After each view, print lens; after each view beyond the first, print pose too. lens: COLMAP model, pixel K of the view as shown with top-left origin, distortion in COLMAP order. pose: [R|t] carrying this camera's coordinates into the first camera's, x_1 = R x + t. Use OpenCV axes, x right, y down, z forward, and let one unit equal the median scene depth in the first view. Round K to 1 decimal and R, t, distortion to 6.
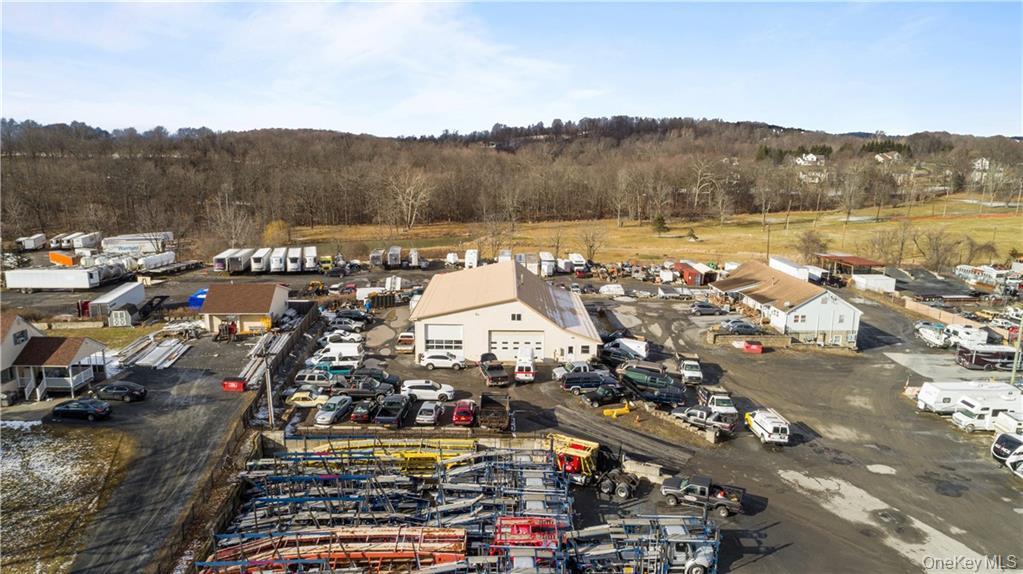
lens RADIAL K [[703.5, 0, 511.5], [0, 703.5, 287.0], [0, 0, 1]] dist [-0.005166, -0.000587]
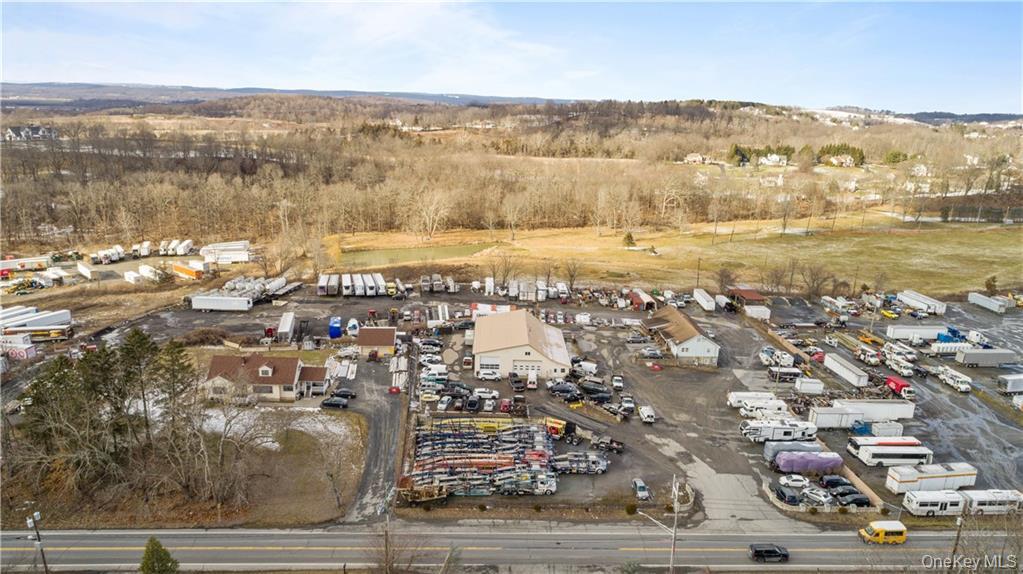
lens RADIAL K [[703.5, 0, 511.5], [0, 703.5, 287.0], [0, 0, 1]] dist [-0.005166, -0.000587]
pose [[0.999640, 0.020344, 0.017487, -0.074336], [-0.021353, 0.997998, 0.059535, -0.250696], [-0.016240, -0.059887, 0.998073, -0.906459]]
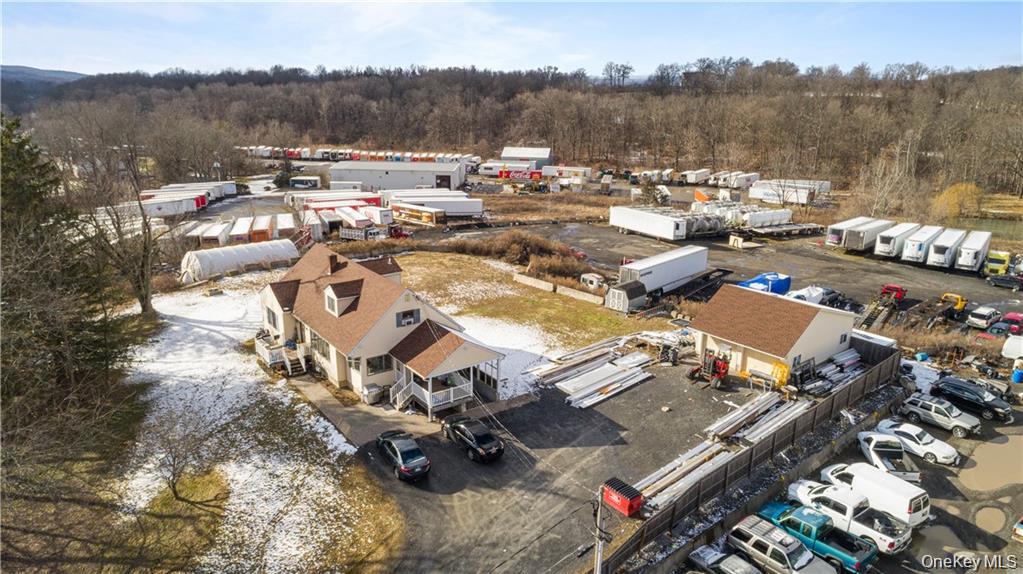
lens RADIAL K [[703.5, 0, 511.5], [0, 703.5, 287.0], [0, 0, 1]] dist [-0.005166, -0.000587]
pose [[0.592172, 0.230036, -0.772280, -0.049234], [-0.168013, 0.972571, 0.160866, -0.078946], [0.788101, 0.034493, 0.614578, 0.494278]]
